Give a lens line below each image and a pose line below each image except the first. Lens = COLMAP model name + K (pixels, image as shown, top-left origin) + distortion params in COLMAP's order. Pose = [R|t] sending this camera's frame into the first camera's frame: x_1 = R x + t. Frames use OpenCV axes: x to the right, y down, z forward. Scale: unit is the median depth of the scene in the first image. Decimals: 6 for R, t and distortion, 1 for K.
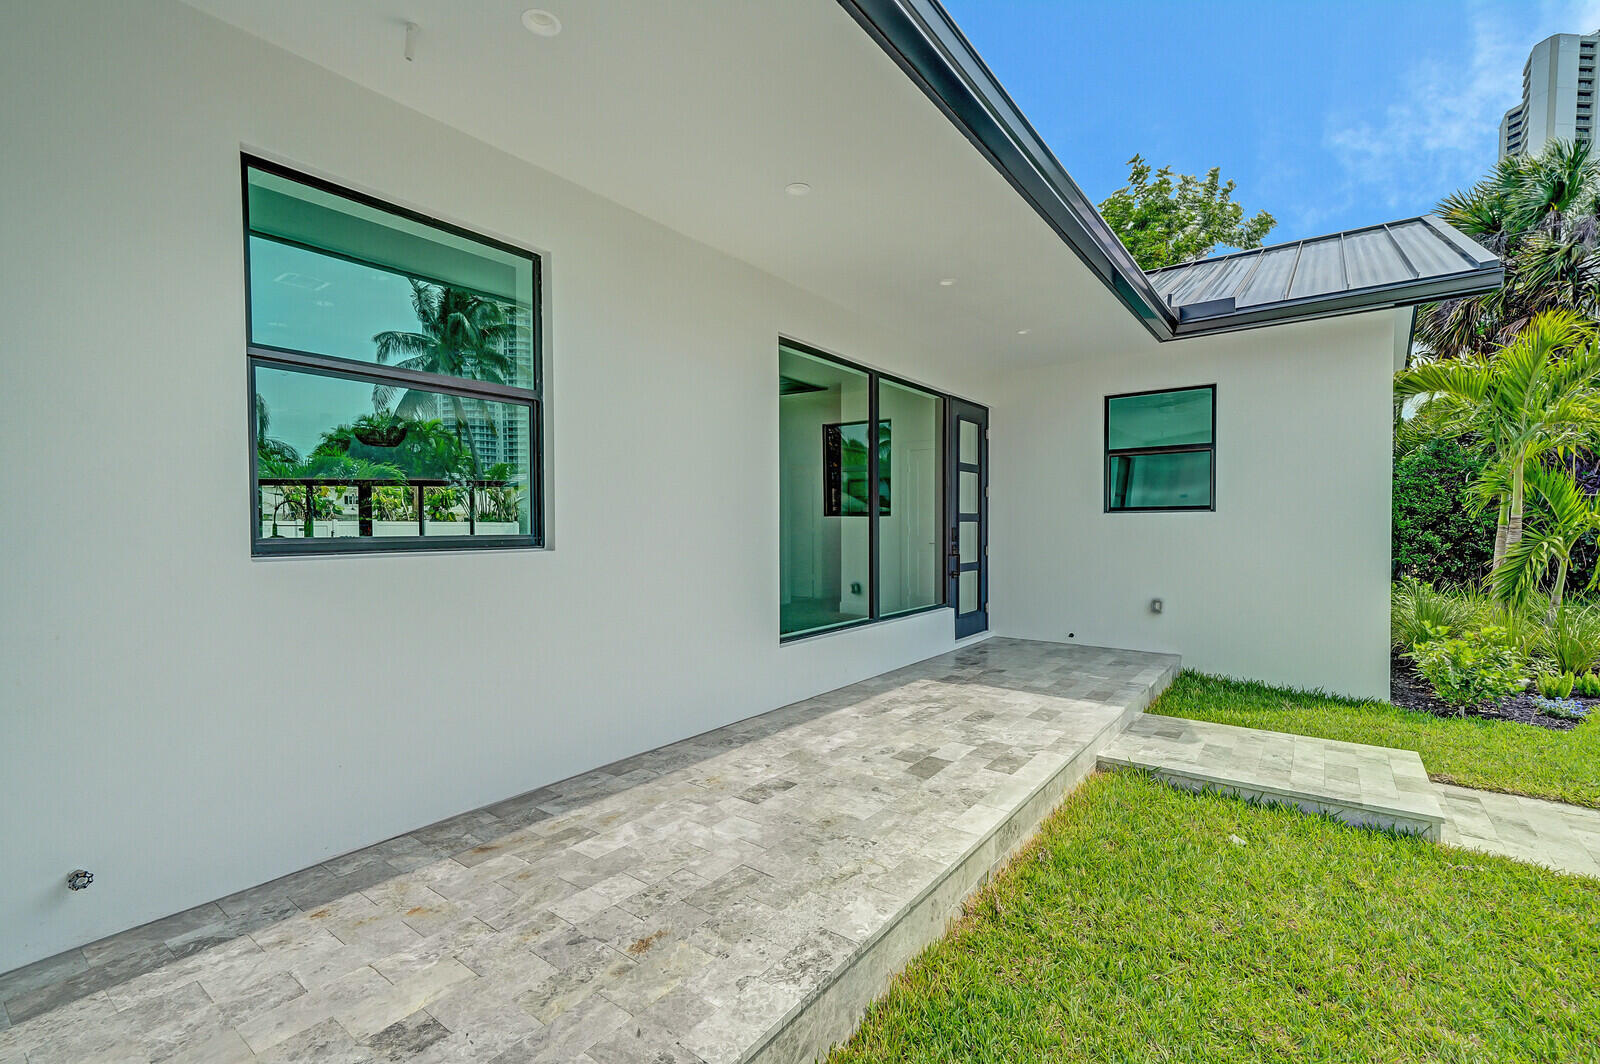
lens RADIAL K [[713.4, 0, 800.0], [0, 713.4, 532.0], [0, 0, 1]] dist [-0.000518, 0.000247]
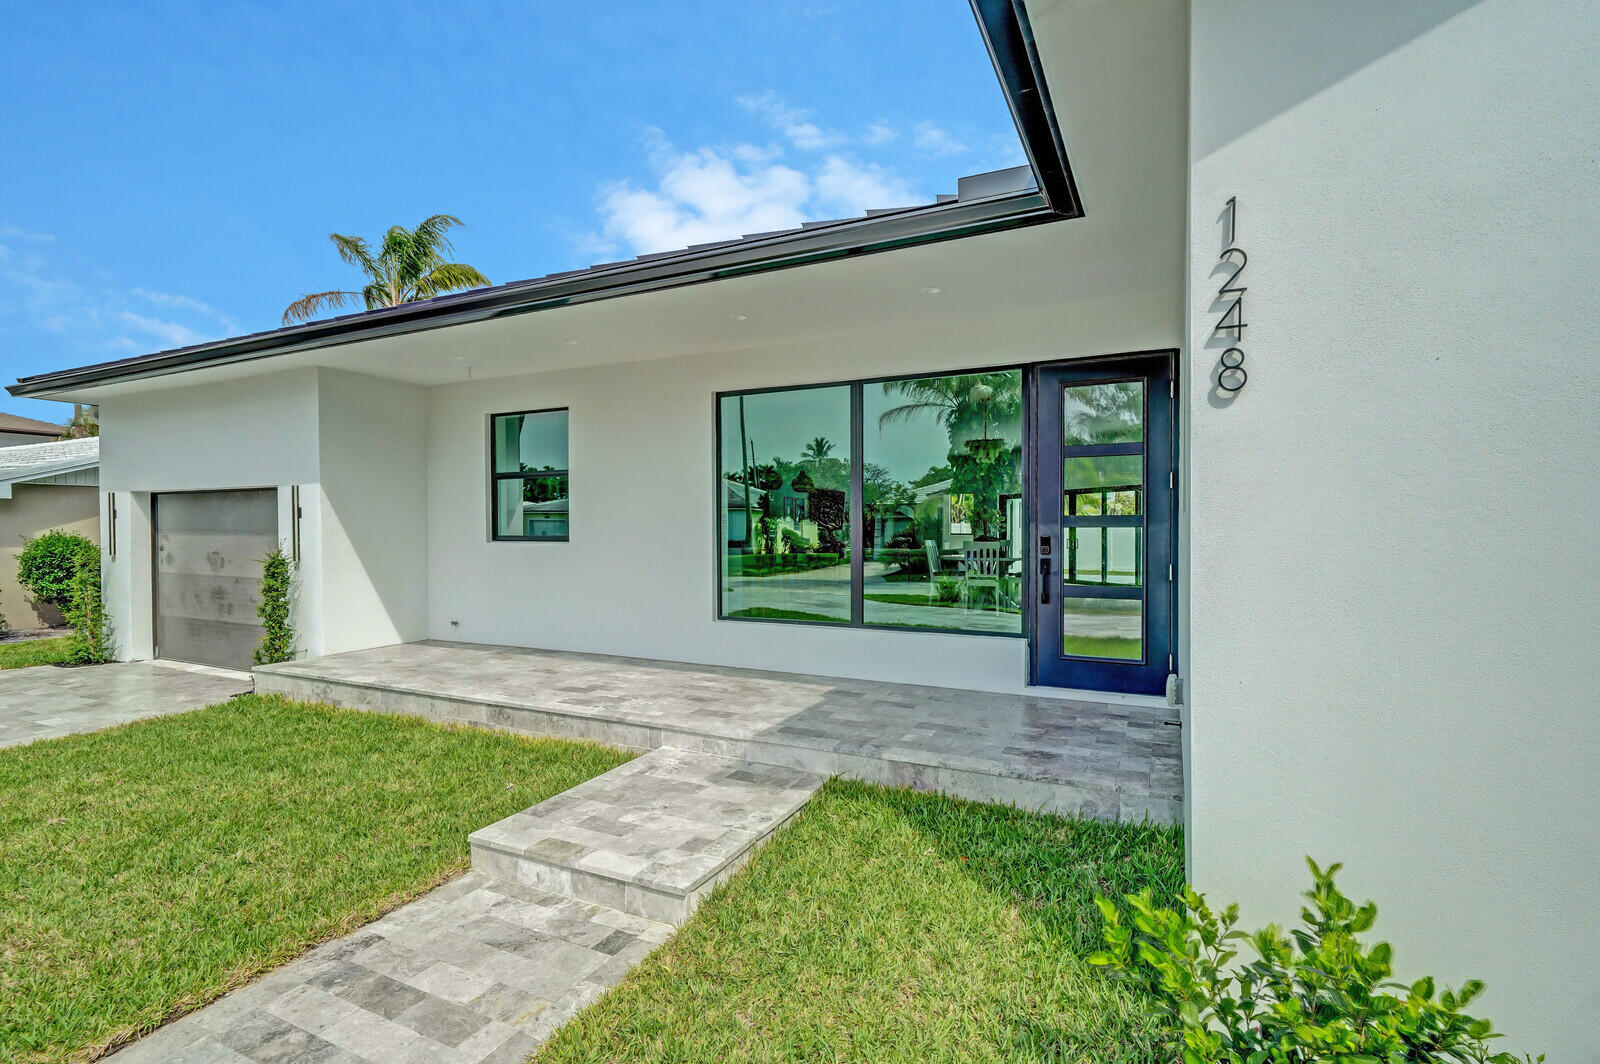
lens RADIAL K [[764.4, 0, 783.9], [0, 764.4, 528.6], [0, 0, 1]] dist [-0.001308, -0.000158]
pose [[0.172164, 0.006621, -0.985046, 1.453428], [-0.005133, 0.999970, 0.005824, -0.023372], [0.985055, 0.004053, 0.172193, 0.897110]]
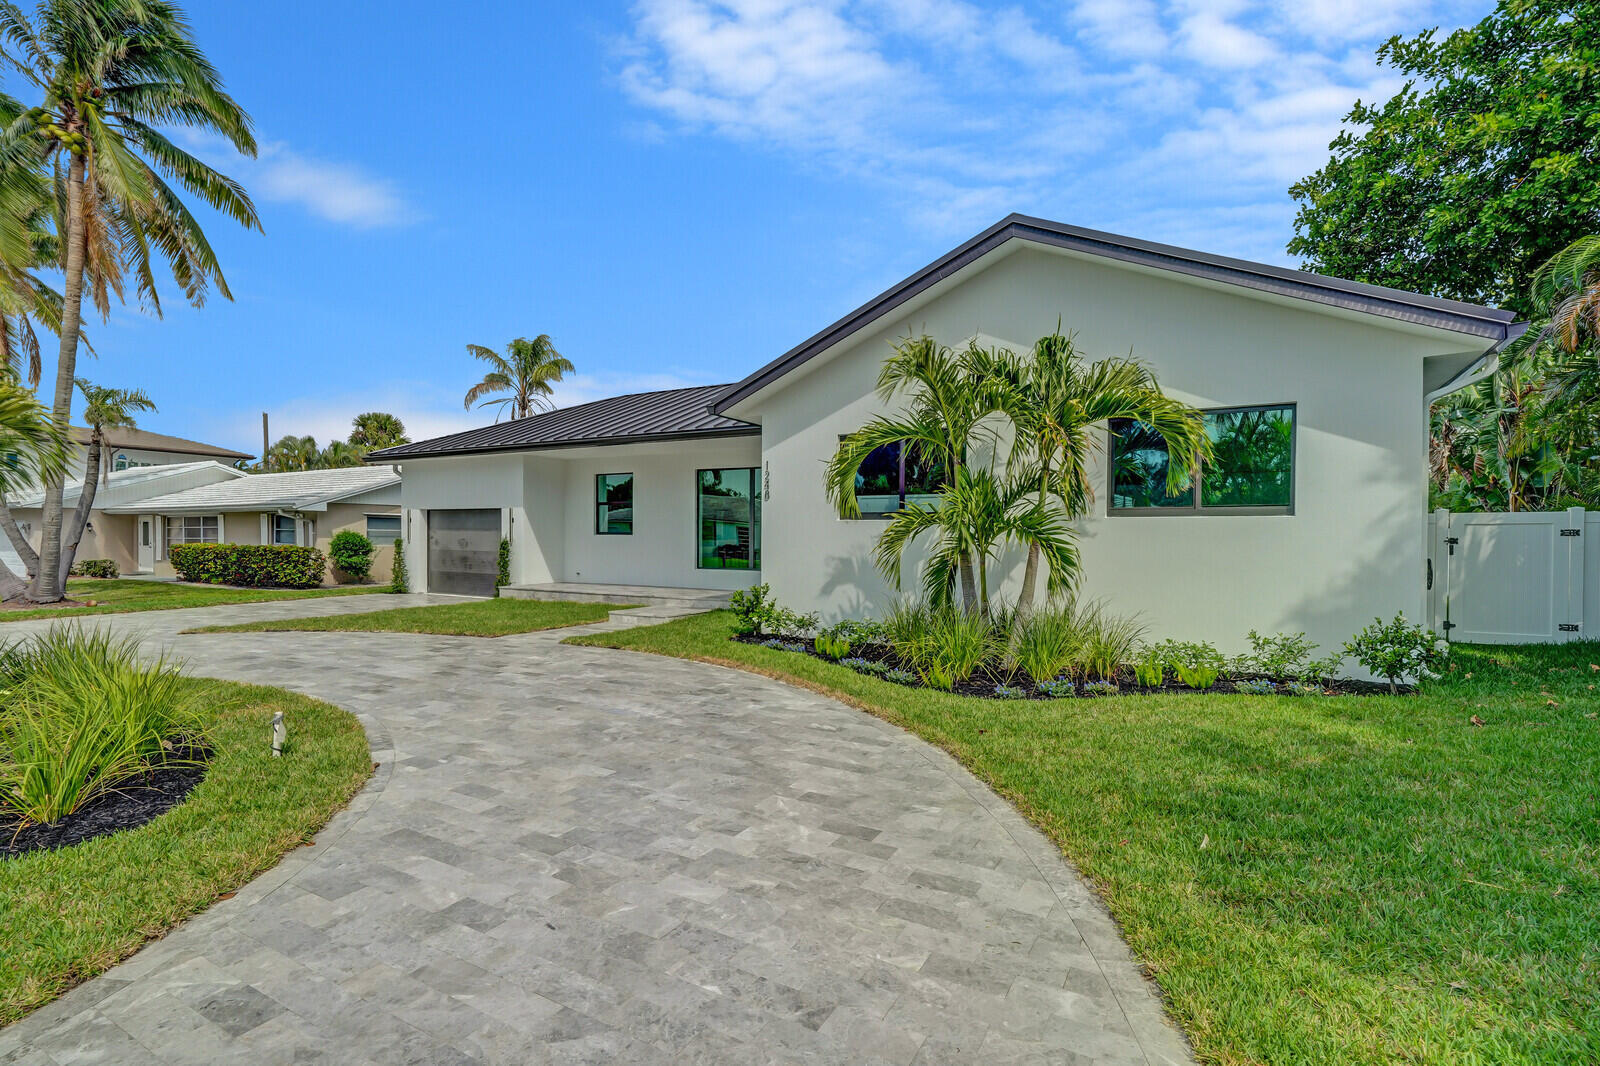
lens RADIAL K [[713.4, 0, 800.0], [0, 713.4, 533.0], [0, 0, 1]] dist [-0.000518, 0.000247]
pose [[0.140902, 0.003994, -0.990015, 3.238221], [-0.010344, 0.999943, 0.002562, -0.005931], [0.989970, 0.009880, 0.140935, 1.035094]]
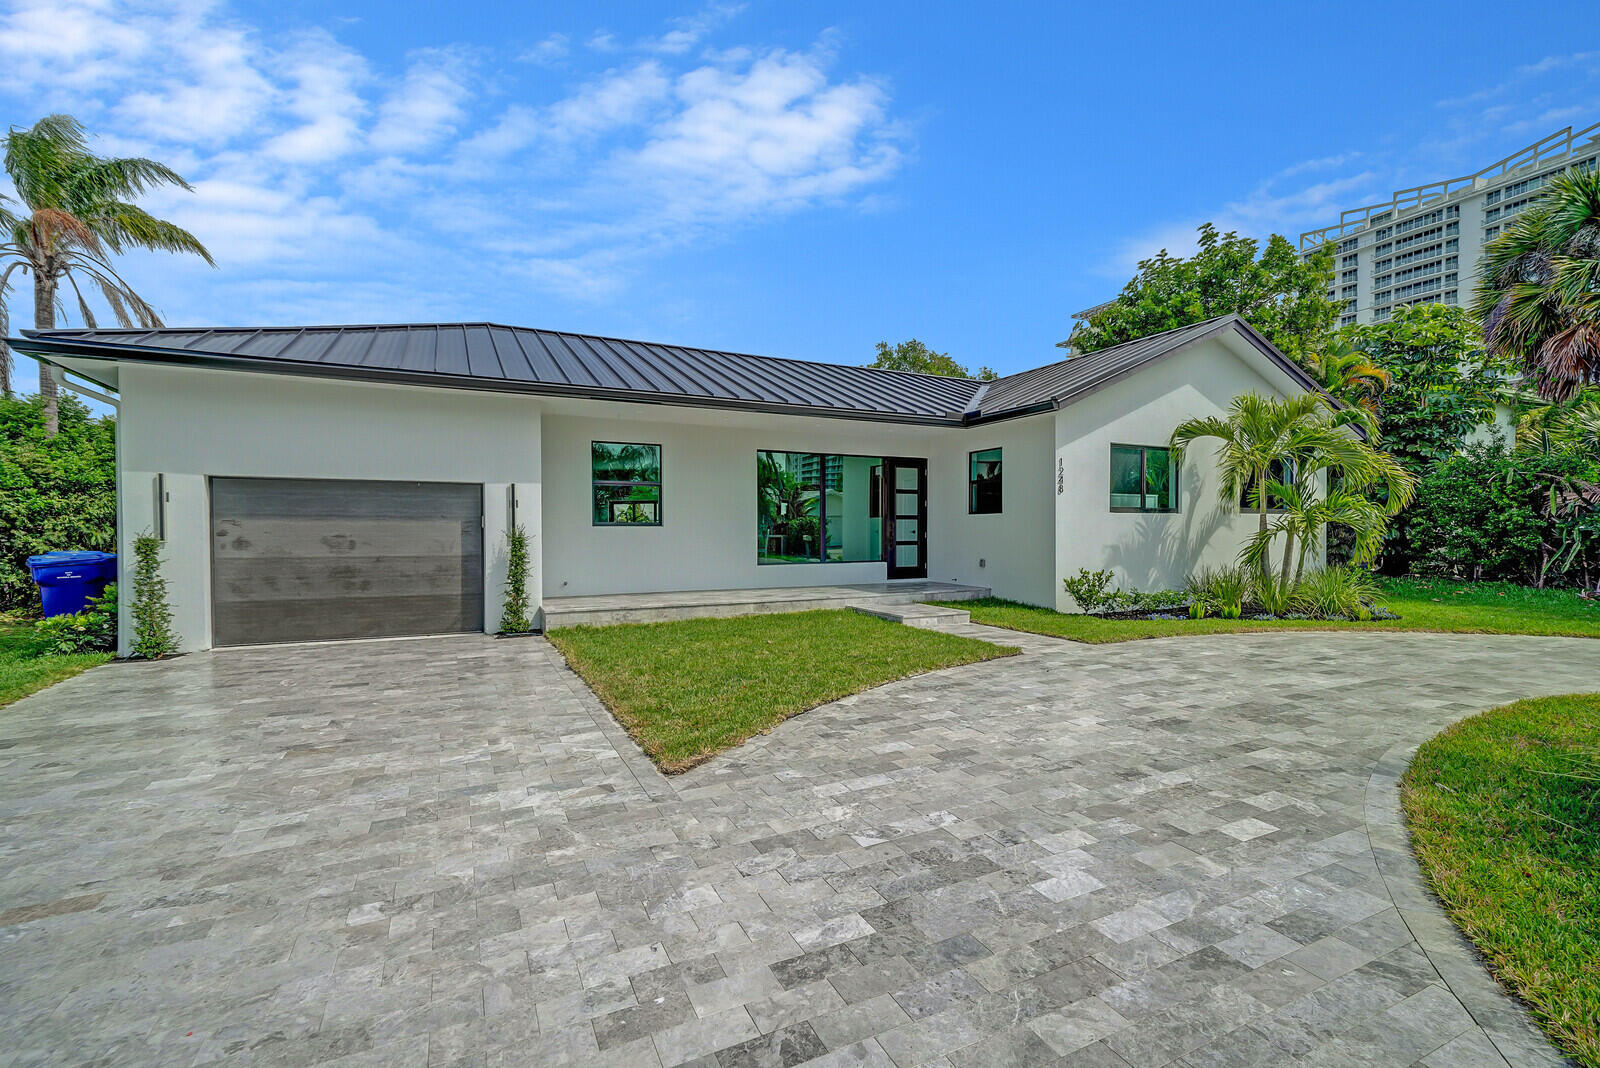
lens RADIAL K [[713.4, 0, 800.0], [0, 713.4, 534.0], [0, 0, 1]] dist [-0.000518, 0.000247]
pose [[0.894002, 0.003009, -0.448053, 1.340707], [-0.004431, 0.999988, -0.002125, 0.047486], [0.448041, 0.003885, 0.894005, -1.359489]]
